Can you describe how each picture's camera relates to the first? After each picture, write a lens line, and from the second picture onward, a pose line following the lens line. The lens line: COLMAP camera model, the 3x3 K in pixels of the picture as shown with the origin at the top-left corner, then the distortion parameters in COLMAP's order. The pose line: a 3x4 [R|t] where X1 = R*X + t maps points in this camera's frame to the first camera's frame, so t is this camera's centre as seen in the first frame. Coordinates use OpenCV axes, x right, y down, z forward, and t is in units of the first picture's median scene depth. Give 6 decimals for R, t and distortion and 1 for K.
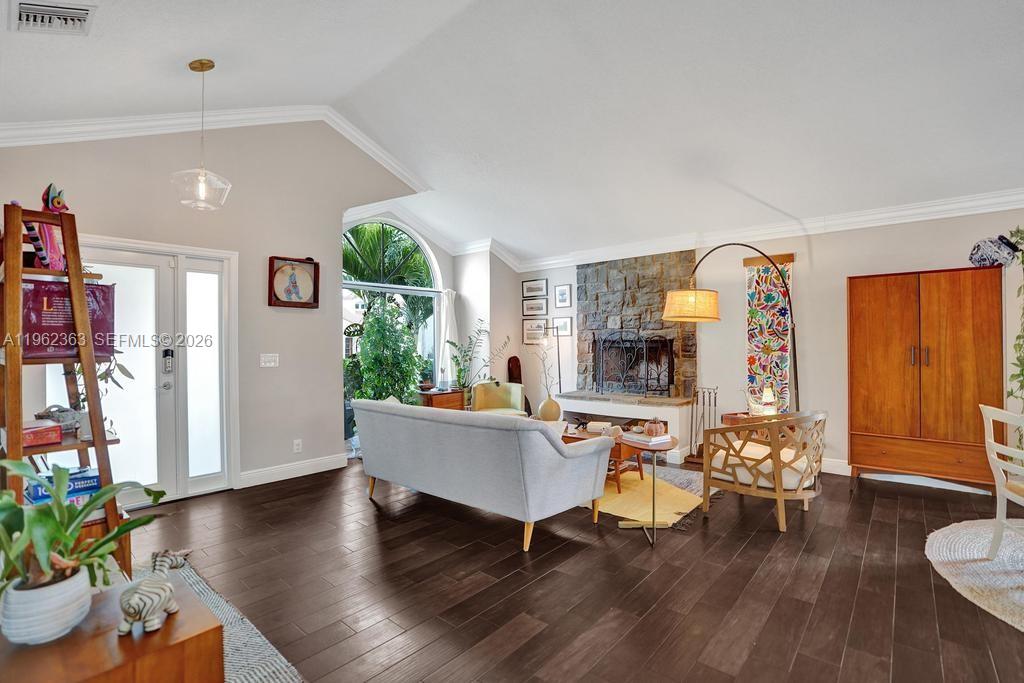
lens RADIAL K [[459.9, 0, 508.8], [0, 459.9, 341.1], [0, 0, 1]] dist [-0.066133, 0.023570]
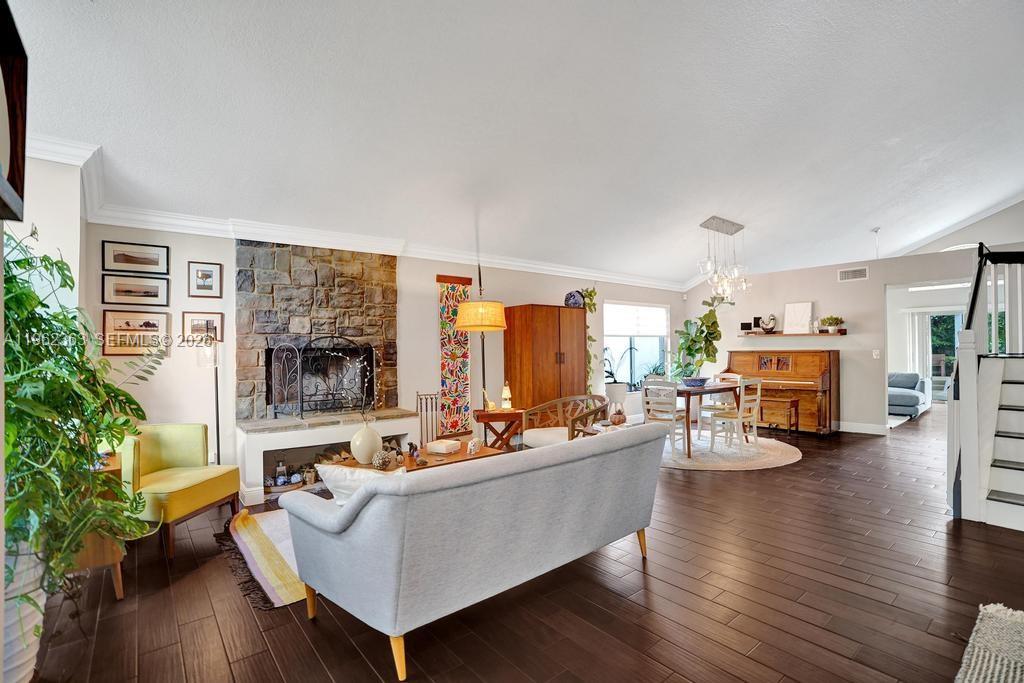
lens RADIAL K [[482.6, 0, 491.8], [0, 482.6, 347.7], [0, 0, 1]] dist [-0.062639, 0.027955]
pose [[0.205249, 0.004852, 0.978698, -0.617420], [0.002954, 0.999980, -0.005576, 0.003371], [-0.978705, 0.004035, 0.205231, 0.638634]]
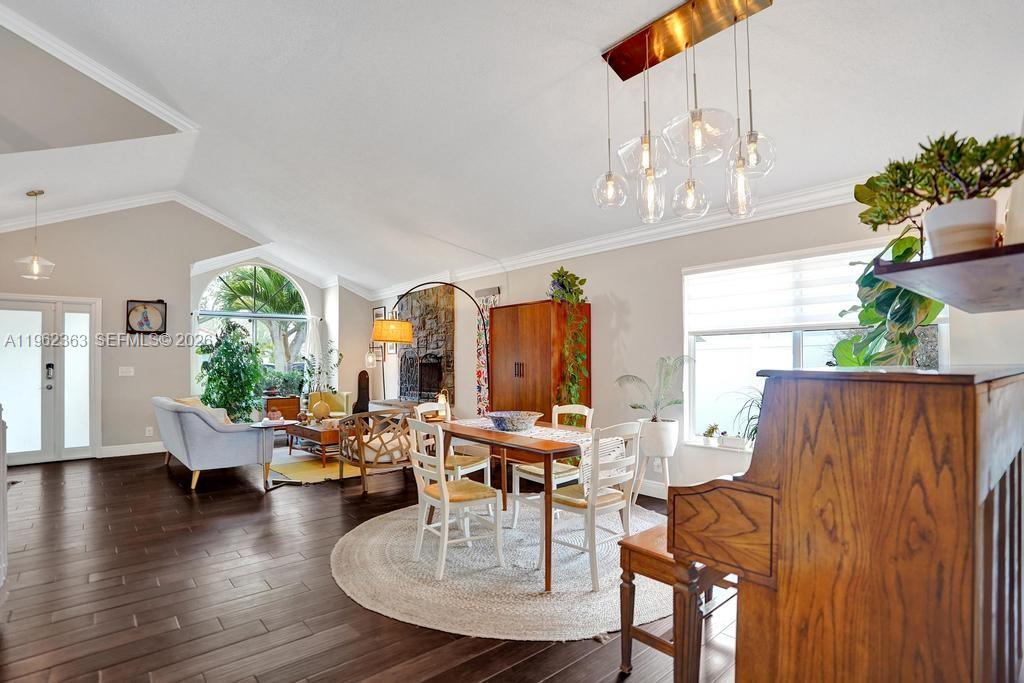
lens RADIAL K [[482.6, 0, 491.8], [0, 482.6, 347.7], [0, 0, 1]] dist [-0.062639, 0.027955]
pose [[0.989200, -0.004201, -0.146513, 0.767993], [0.000942, 0.999751, -0.022303, 0.000821], [0.146570, 0.021924, 0.988957, -0.290515]]
